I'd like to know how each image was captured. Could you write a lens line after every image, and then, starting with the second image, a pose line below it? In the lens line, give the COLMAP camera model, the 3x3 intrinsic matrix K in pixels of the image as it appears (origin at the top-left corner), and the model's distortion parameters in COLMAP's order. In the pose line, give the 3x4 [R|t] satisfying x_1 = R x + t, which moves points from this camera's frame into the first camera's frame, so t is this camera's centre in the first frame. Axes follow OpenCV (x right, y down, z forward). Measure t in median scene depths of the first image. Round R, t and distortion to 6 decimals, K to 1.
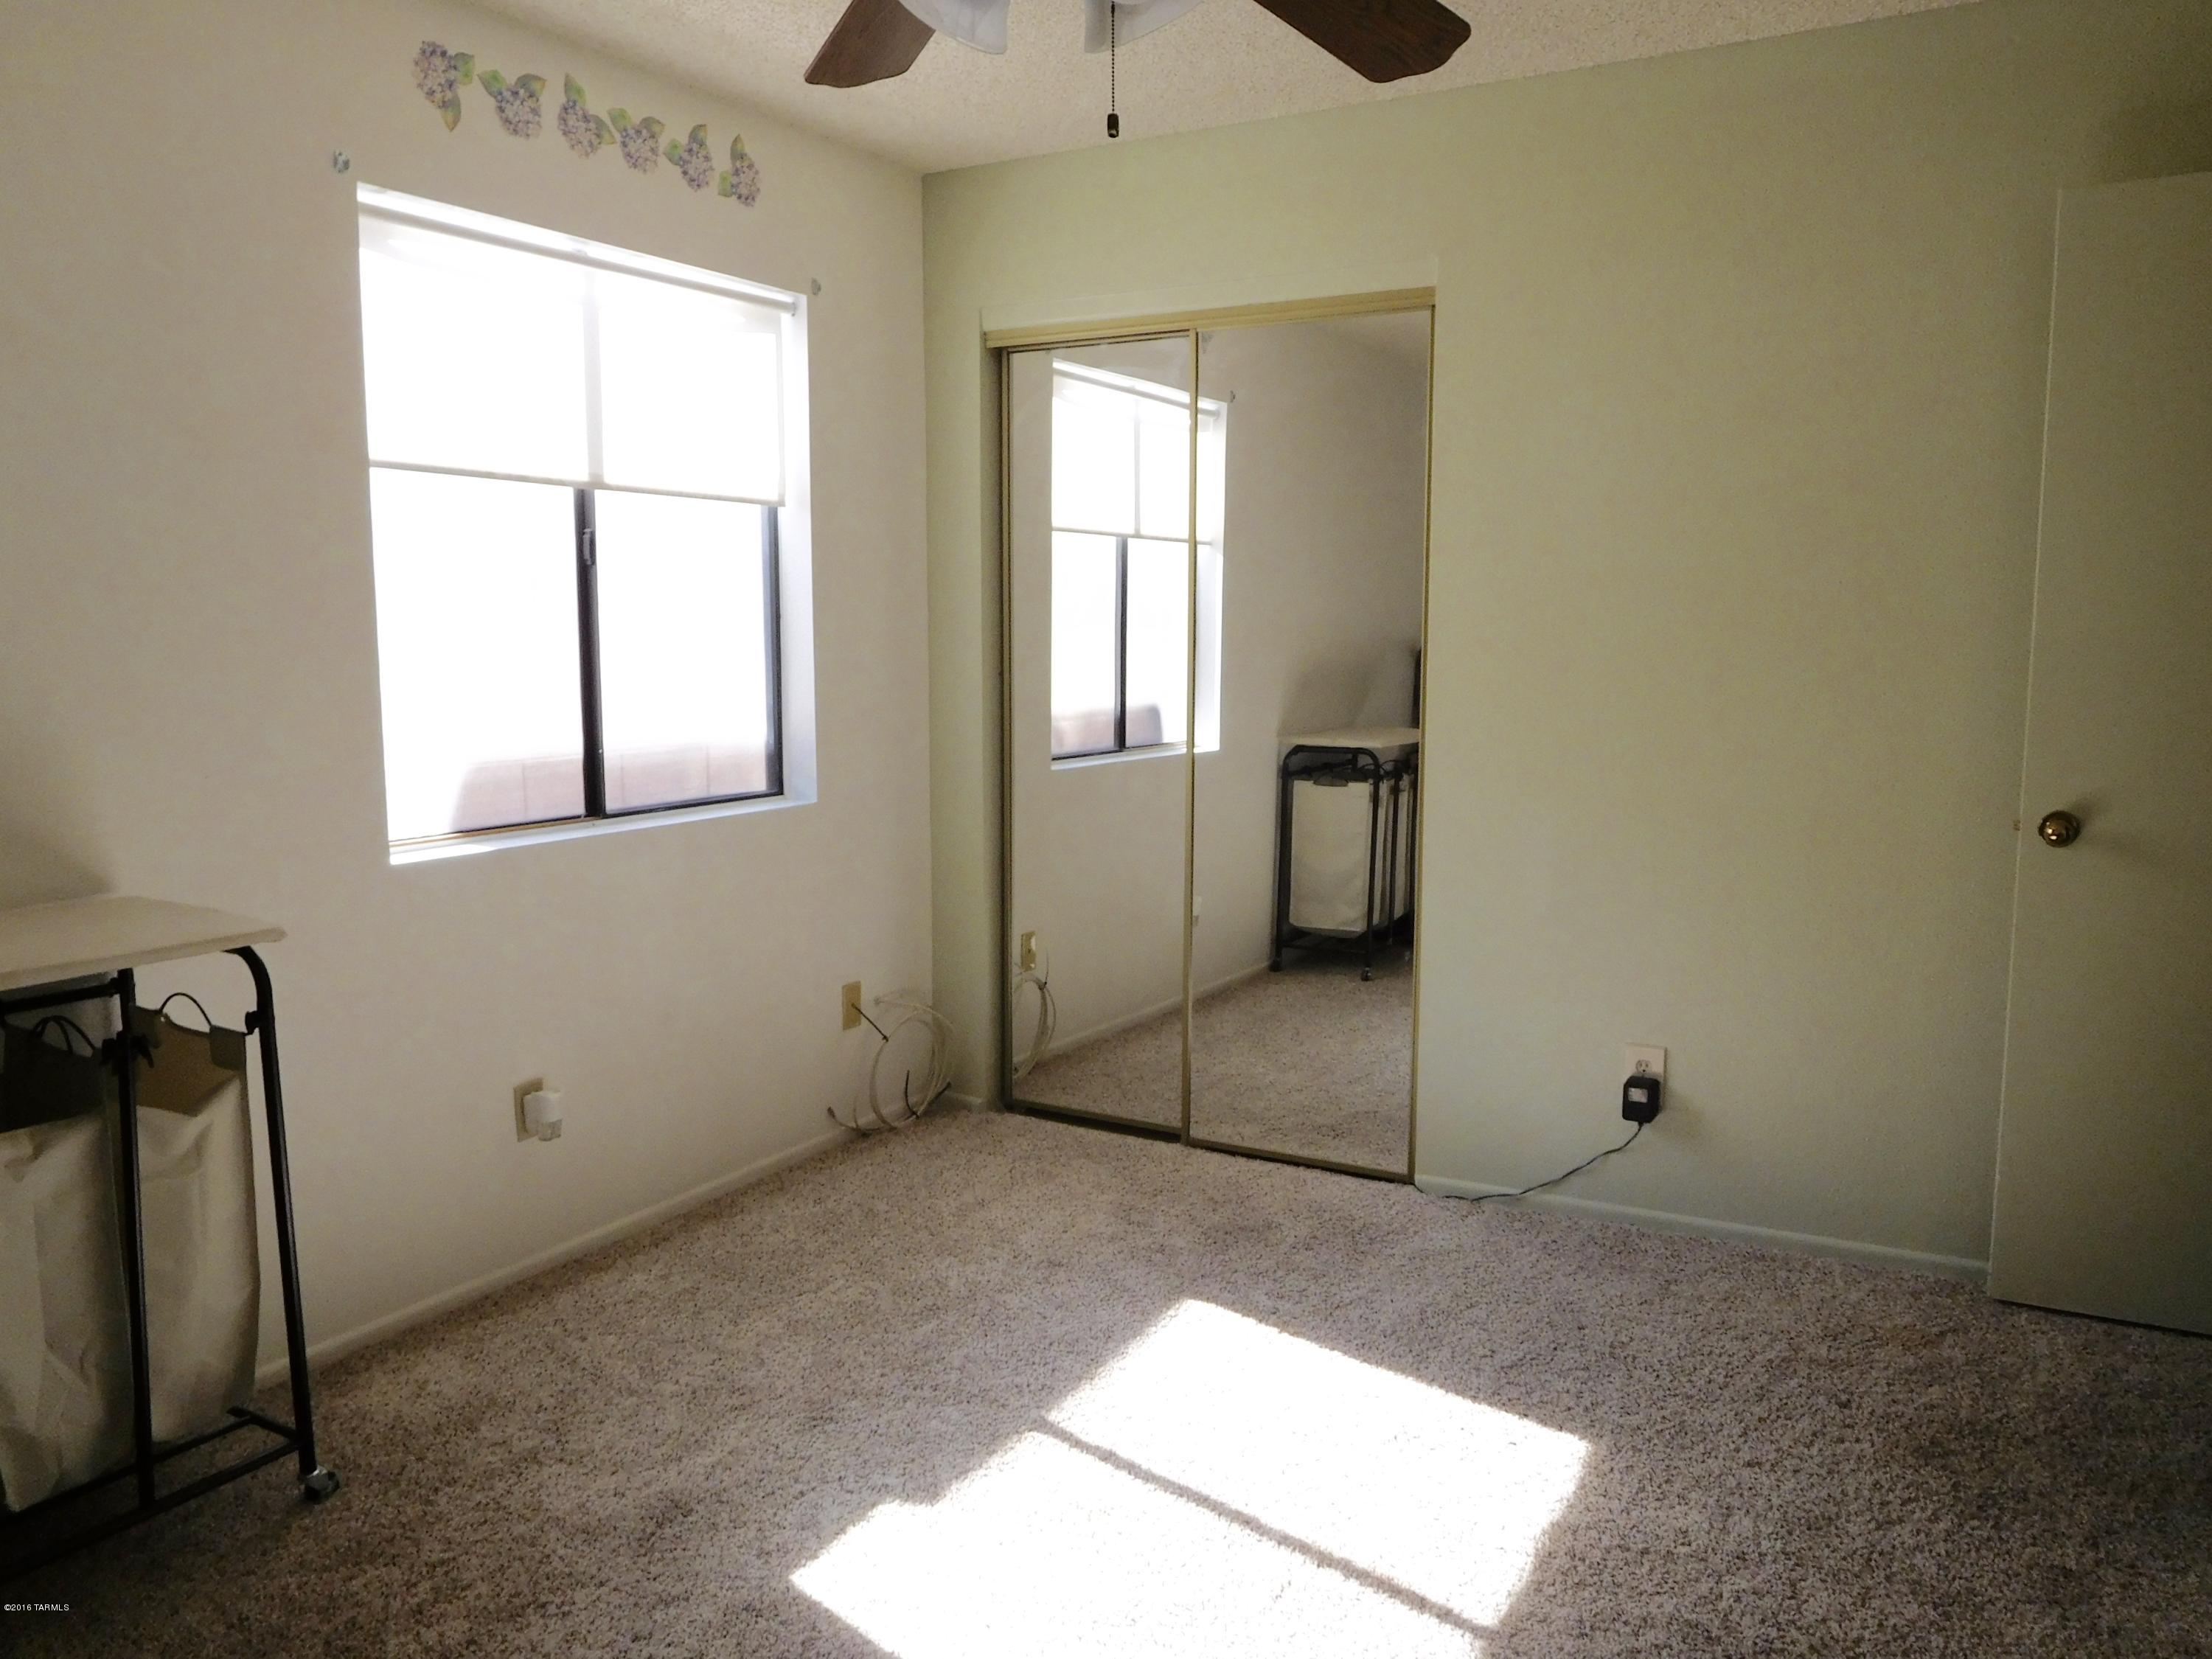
lens RADIAL K [[1637.3, 0, 1102.6], [0, 1637.3, 824.1], [0, 0, 1]] dist [-0.031301, 0.011854]
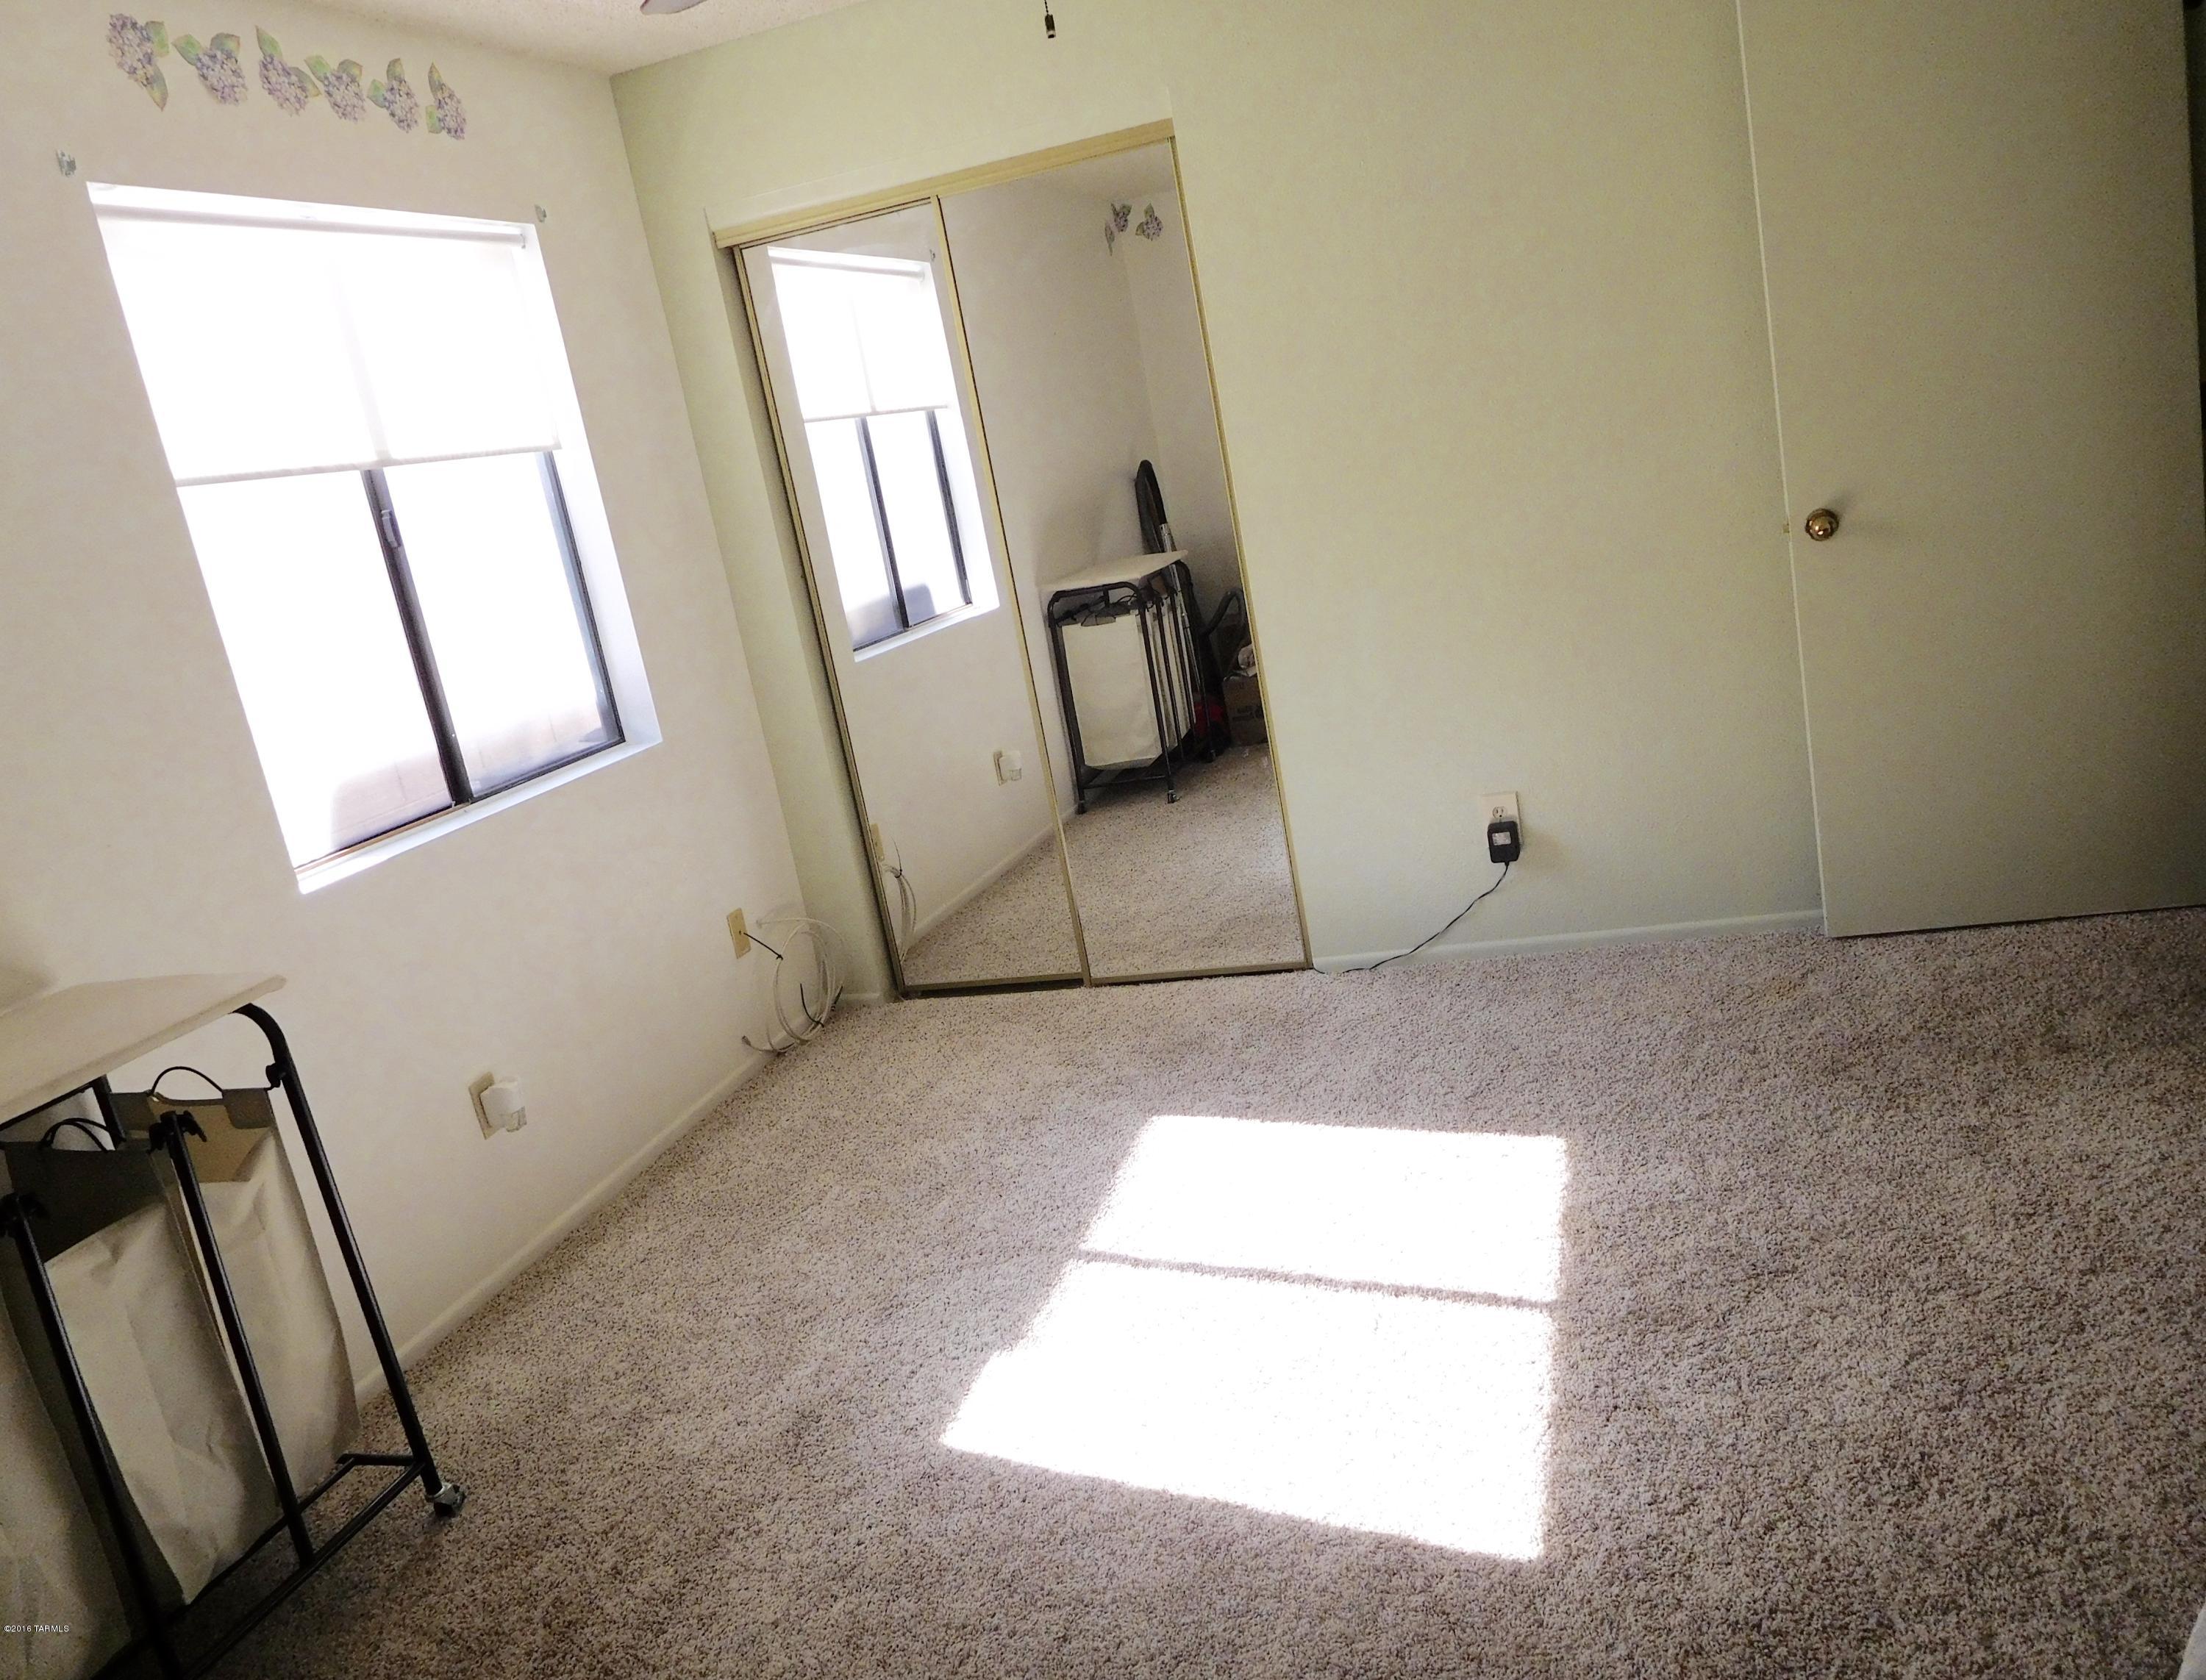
lens RADIAL K [[1664.7, 0, 1102.6], [0, 1664.7, 841.5], [0, 0, 1]] dist [-0.031554, 0.001814]
pose [[0.956263, -0.226417, 0.185194, -0.152646], [0.207778, 0.971419, 0.114774, -0.018774], [-0.205887, -0.071275, 0.975977, -0.045104]]
